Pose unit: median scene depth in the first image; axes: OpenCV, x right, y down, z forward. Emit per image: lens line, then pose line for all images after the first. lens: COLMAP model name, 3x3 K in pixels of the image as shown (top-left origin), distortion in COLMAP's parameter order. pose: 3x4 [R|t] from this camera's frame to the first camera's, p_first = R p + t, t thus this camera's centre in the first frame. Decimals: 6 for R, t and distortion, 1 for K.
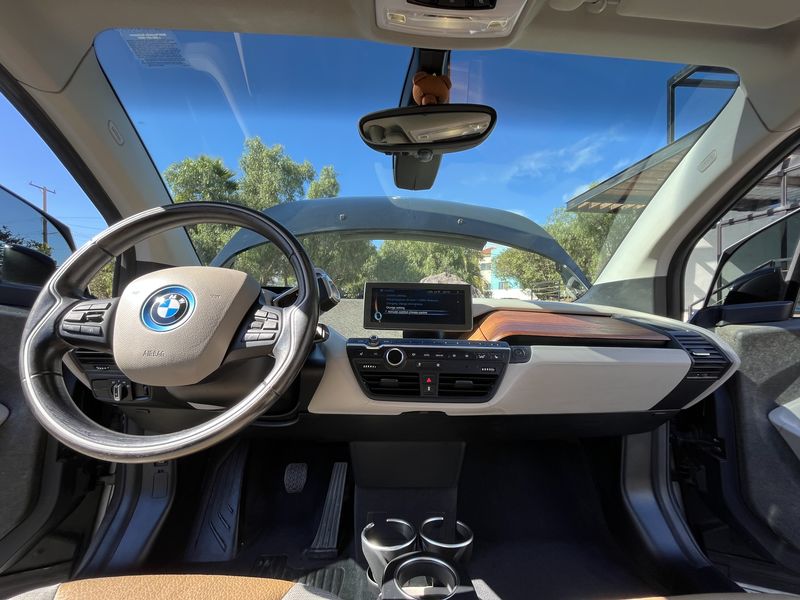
lens RADIAL K [[322.3, 0, 398.7], [0, 322.3, 298.0], [0, 0, 1]] dist [-0.000568, -0.000061]
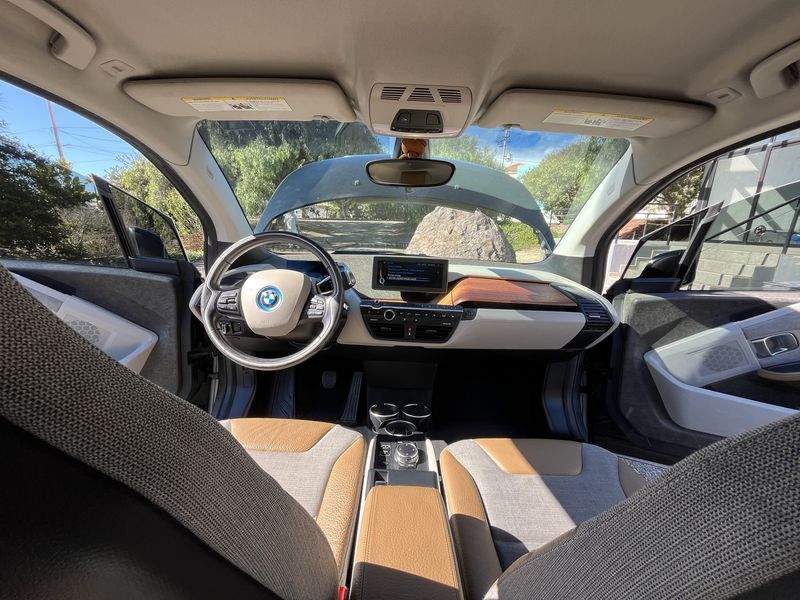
lens RADIAL K [[322.3, 0, 398.7], [0, 322.3, 298.0], [0, 0, 1]] dist [-0.000568, -0.000061]
pose [[0.998420, 0.029093, -0.048065, 0.103063], [-0.016409, 0.969188, 0.245774, -0.281330], [0.053735, -0.244597, 0.968135, -0.518369]]
